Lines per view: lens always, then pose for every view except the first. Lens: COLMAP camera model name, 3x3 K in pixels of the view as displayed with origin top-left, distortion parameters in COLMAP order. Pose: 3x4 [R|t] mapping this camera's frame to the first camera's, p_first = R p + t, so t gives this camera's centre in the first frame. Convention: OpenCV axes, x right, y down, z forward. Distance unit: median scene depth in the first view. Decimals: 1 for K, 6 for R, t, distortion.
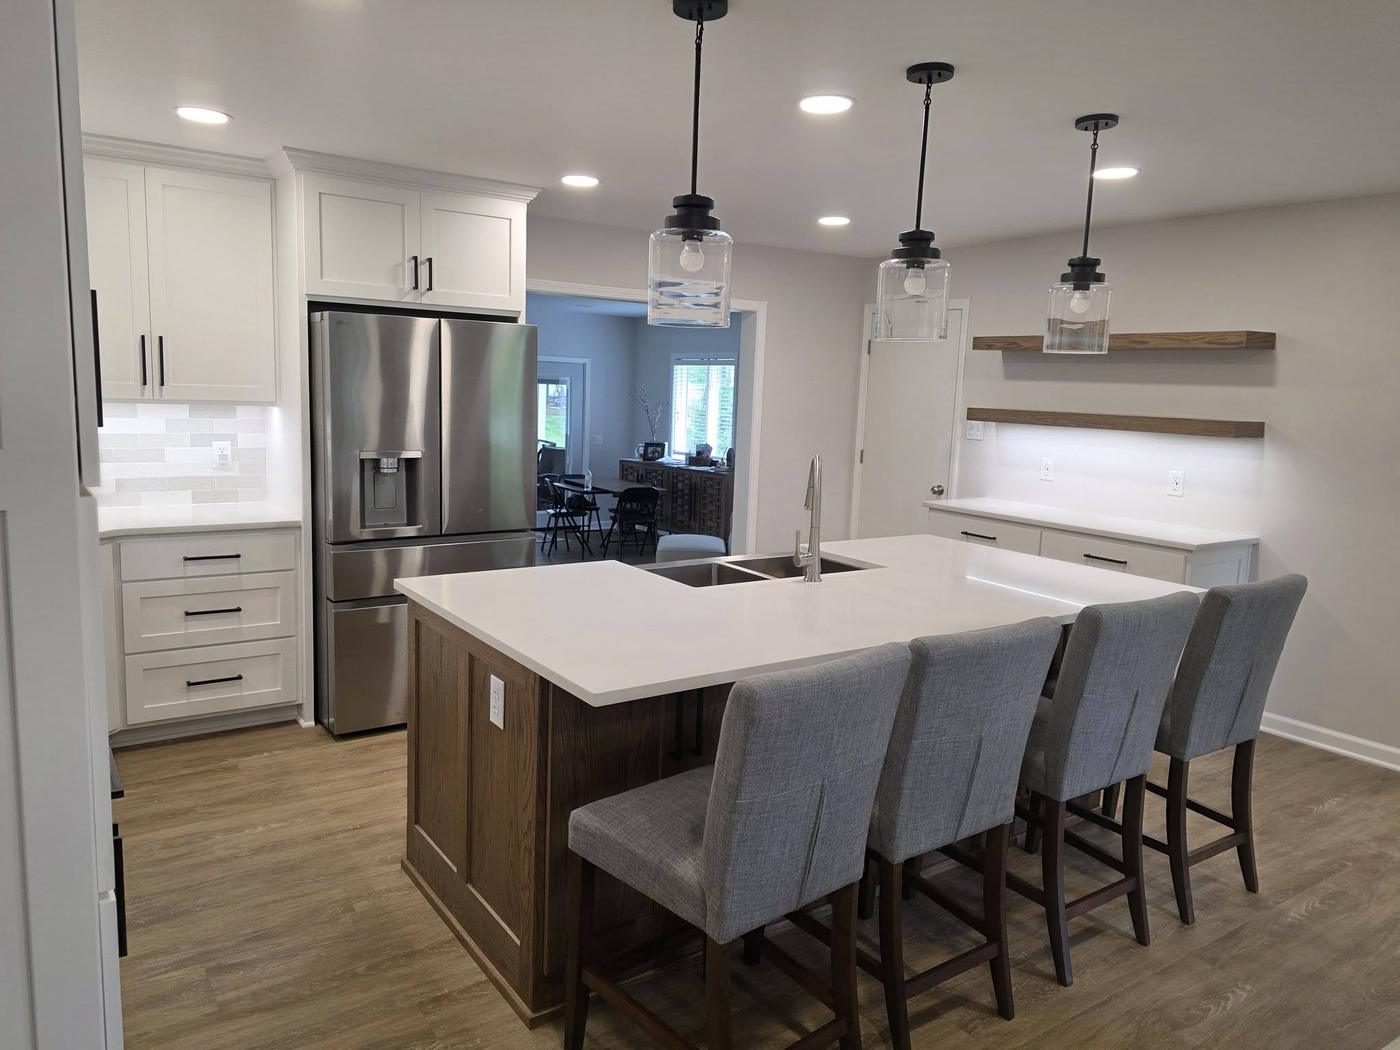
lens RADIAL K [[986.4, 0, 700.5], [0, 986.4, 518.1], [0, 0, 1]] dist [0.025401, -0.011975]
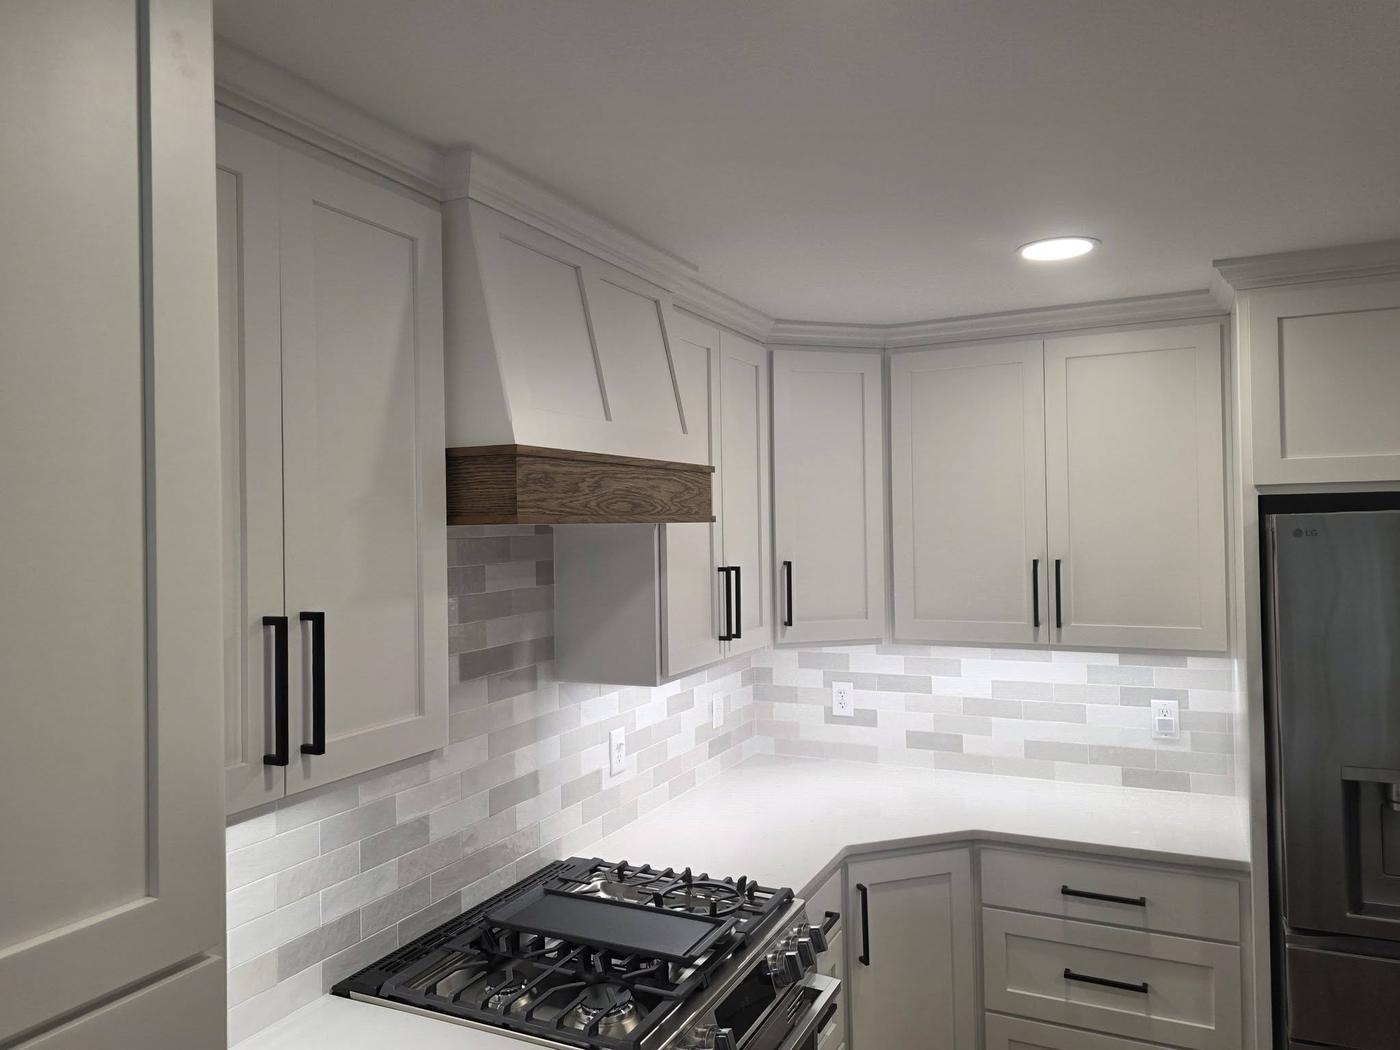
lens RADIAL K [[986.4, 0, 709.9], [0, 986.4, 510.6], [0, 0, 1]] dist [0.025401, -0.011975]
pose [[0.487915, -0.061250, -0.870740, -0.032443], [-0.086746, 0.989195, -0.118190, -0.109617], [0.868570, 0.133199, 0.477330, 0.421868]]
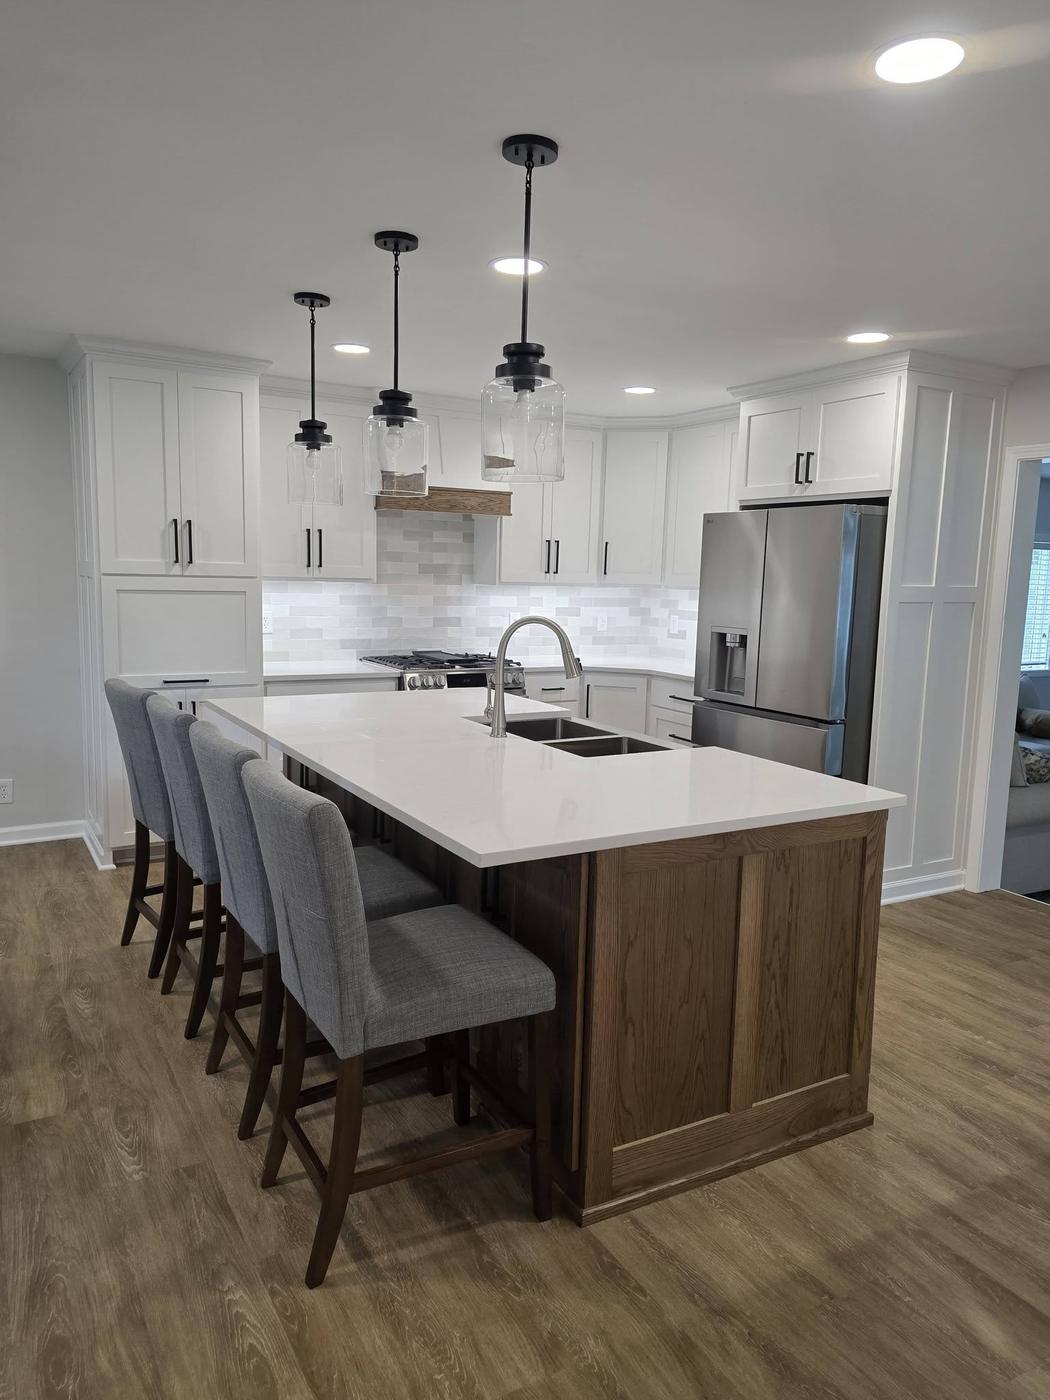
lens RADIAL K [[986.4, 0, 521.9], [0, 986.4, 708.5], [0, 0, 1]] dist [0.025401, -0.011975]
pose [[-0.083362, 0.101042, -0.991383, 0.876820], [-0.166927, 0.979373, 0.113855, -0.065637], [0.982439, 0.174980, -0.064776, 0.851075]]
